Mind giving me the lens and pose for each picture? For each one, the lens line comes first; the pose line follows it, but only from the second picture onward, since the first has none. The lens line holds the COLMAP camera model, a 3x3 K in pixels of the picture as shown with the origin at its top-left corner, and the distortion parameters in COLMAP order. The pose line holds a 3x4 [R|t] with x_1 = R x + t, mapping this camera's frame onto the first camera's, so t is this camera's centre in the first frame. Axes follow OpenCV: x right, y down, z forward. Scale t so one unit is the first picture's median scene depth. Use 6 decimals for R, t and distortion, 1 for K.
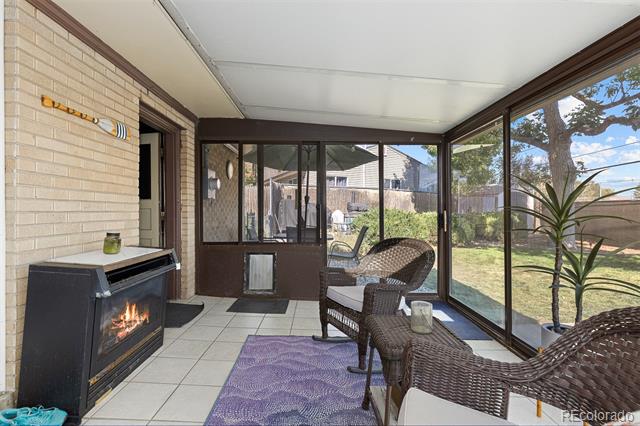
lens RADIAL K [[291.3, 0, 316.6], [0, 291.3, 212.9], [0, 0, 1]] dist [0.002545, -0.000167]
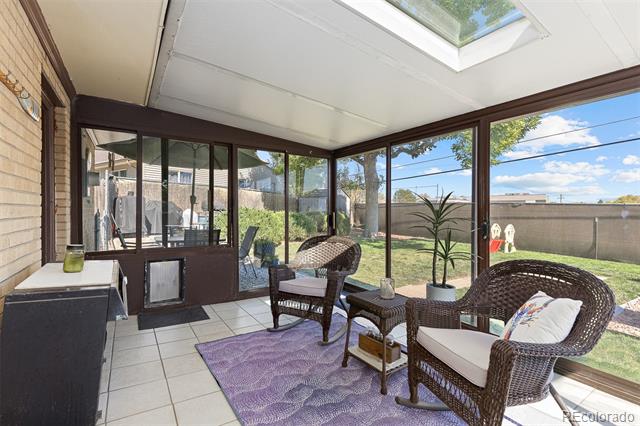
lens RADIAL K [[291.3, 0, 322.1], [0, 291.3, 214.0], [0, 0, 1]] dist [0.002545, -0.000167]
pose [[0.832972, -0.005548, 0.553287, -0.293759], [-0.000524, 0.999941, 0.010816, -0.013472], [-0.553314, -0.009299, 0.832921, -0.014976]]
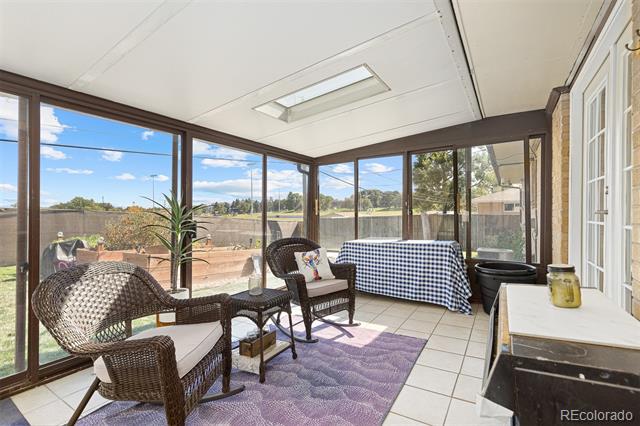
lens RADIAL K [[291.3, 0, 313.9], [0, 291.3, 210.1], [0, 0, 1]] dist [0.002545, -0.000167]
pose [[-0.833271, -0.001193, 0.552863, -0.314909], [-0.001641, 0.999999, -0.000316, -0.020148], [-0.552862, -0.001171, -0.833272, 0.870796]]
